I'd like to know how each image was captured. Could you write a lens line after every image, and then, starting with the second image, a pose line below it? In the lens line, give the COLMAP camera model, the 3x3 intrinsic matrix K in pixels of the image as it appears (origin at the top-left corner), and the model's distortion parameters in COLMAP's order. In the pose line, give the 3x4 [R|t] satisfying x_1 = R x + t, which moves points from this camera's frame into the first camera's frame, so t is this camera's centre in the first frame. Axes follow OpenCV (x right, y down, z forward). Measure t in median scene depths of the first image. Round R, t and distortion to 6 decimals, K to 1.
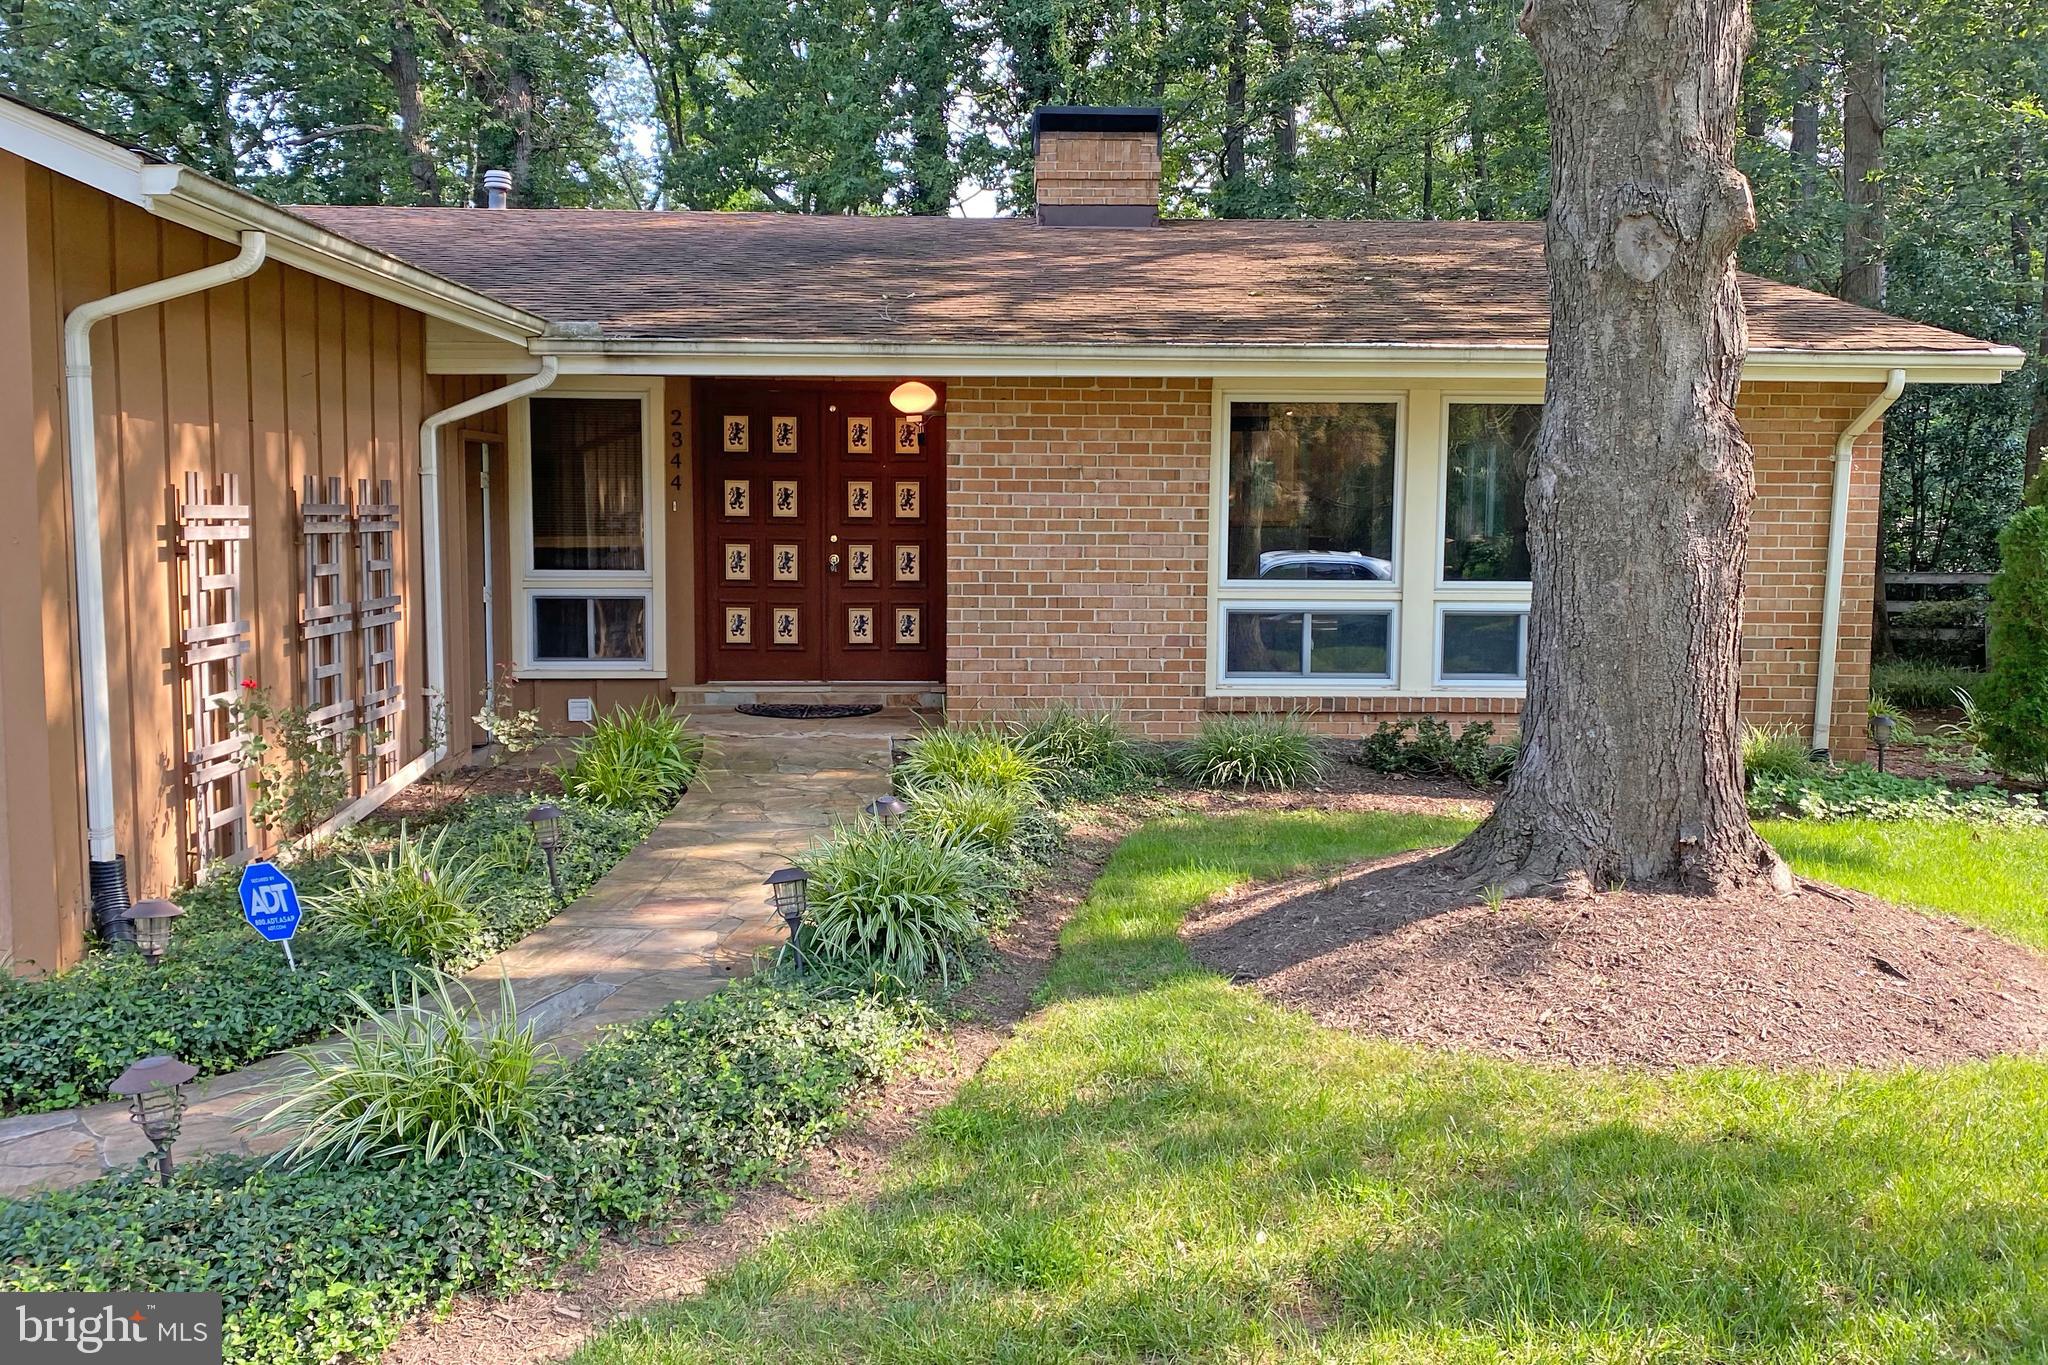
lens RADIAL K [[1756.7, 0, 1026.4], [0, 1756.7, 677.1], [0, 0, 1]] dist [0.022180, -0.056855]
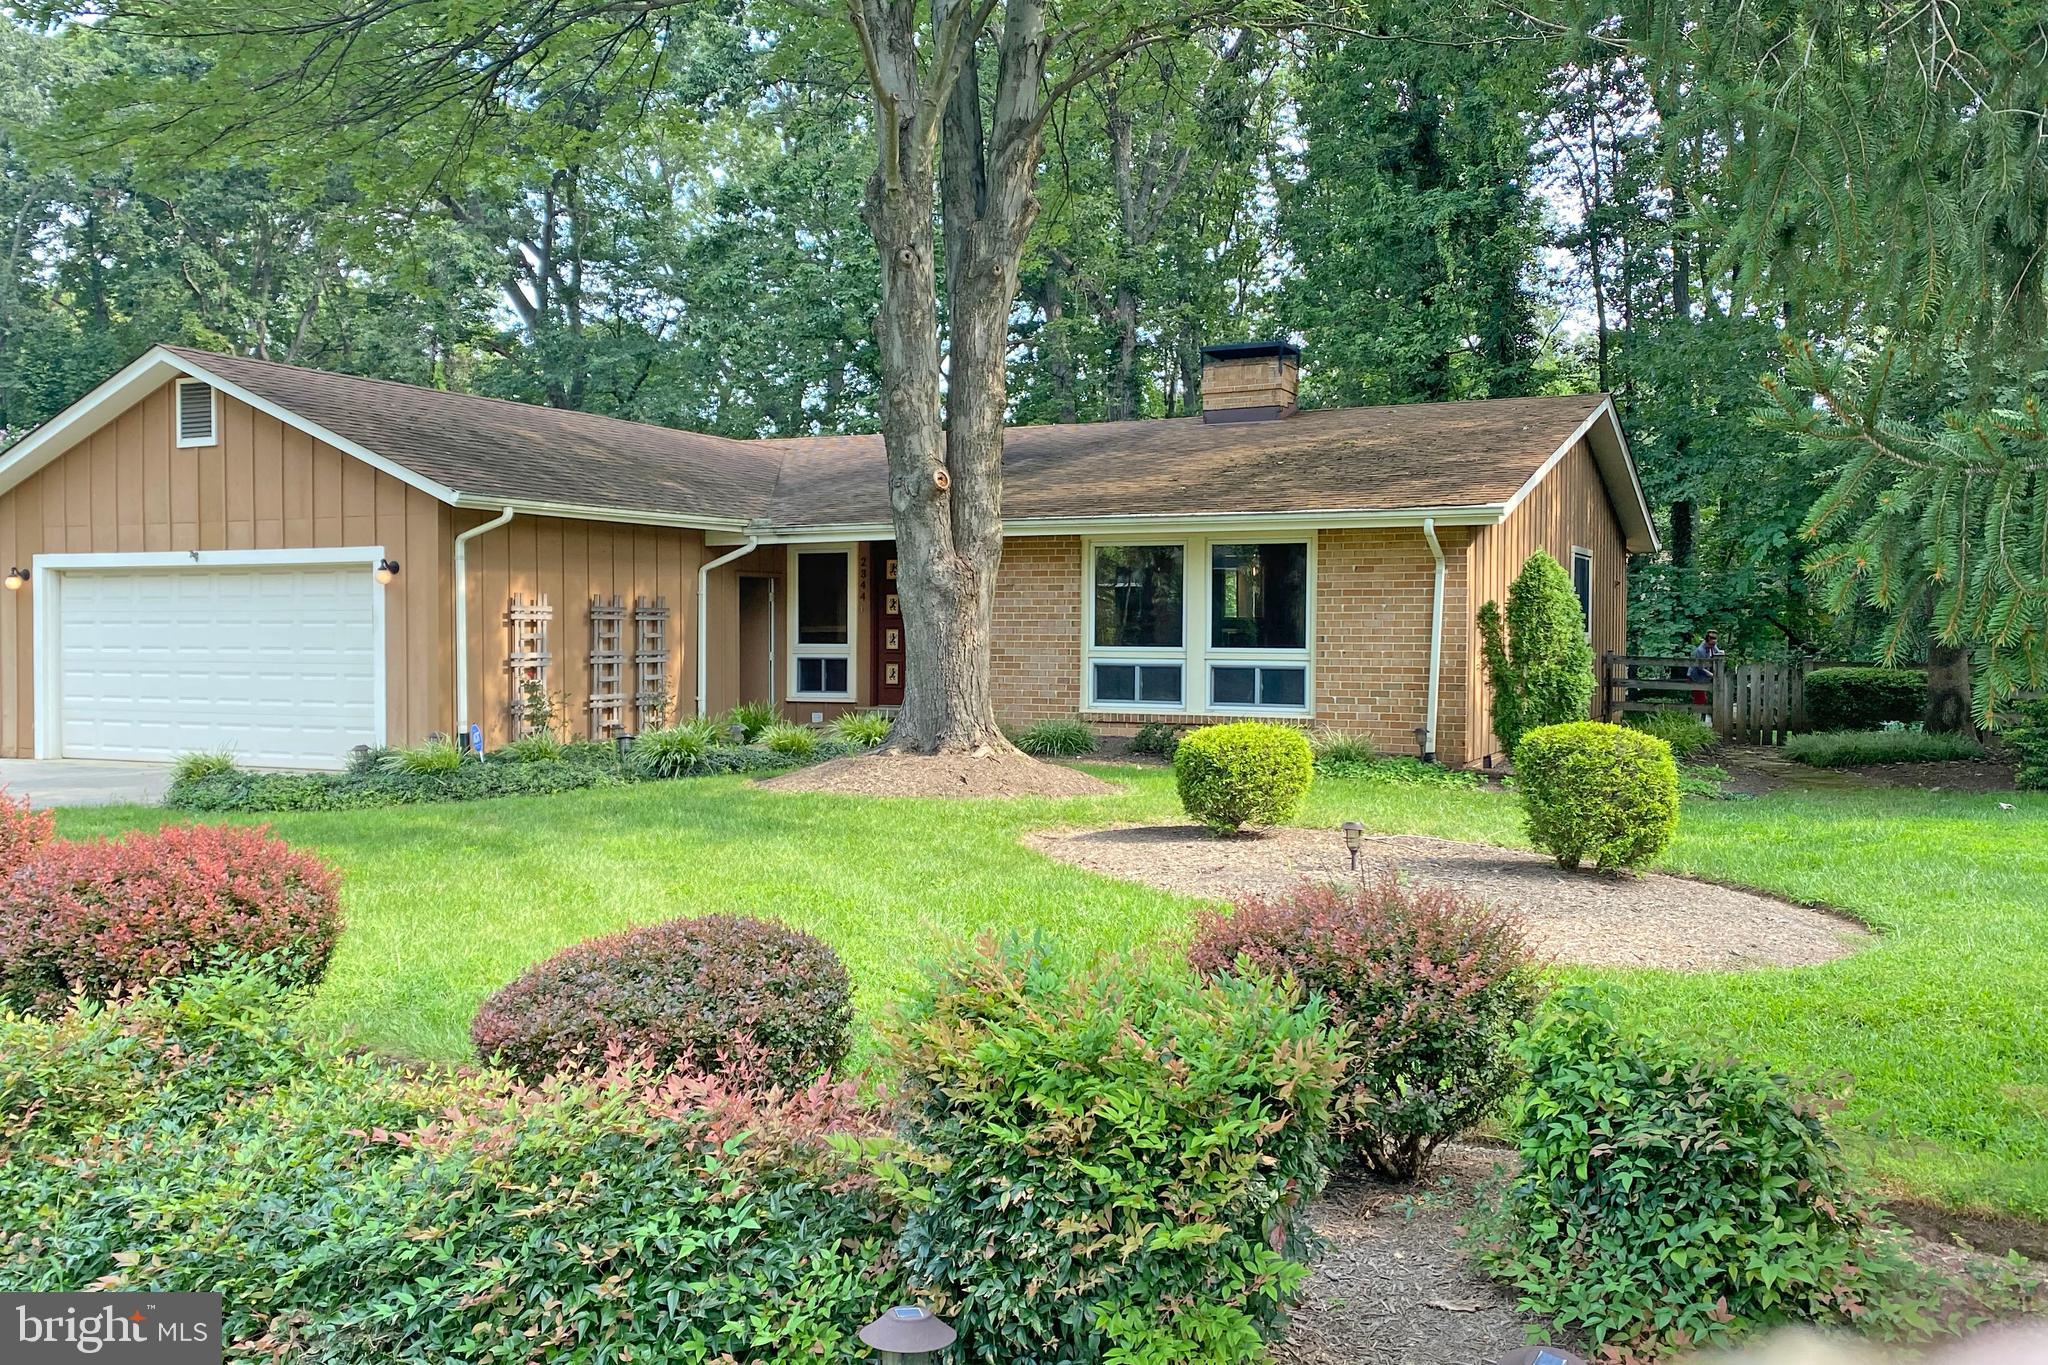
lens RADIAL K [[1756.7, 0, 1022.3], [0, 1756.7, 684.1], [0, 0, 1]] dist [0.022180, -0.056855]
pose [[0.886443, 0.010667, -0.462715, 0.865568], [-0.040396, 0.997702, -0.054387, 0.080523], [0.461072, 0.066902, 0.884837, -0.590501]]
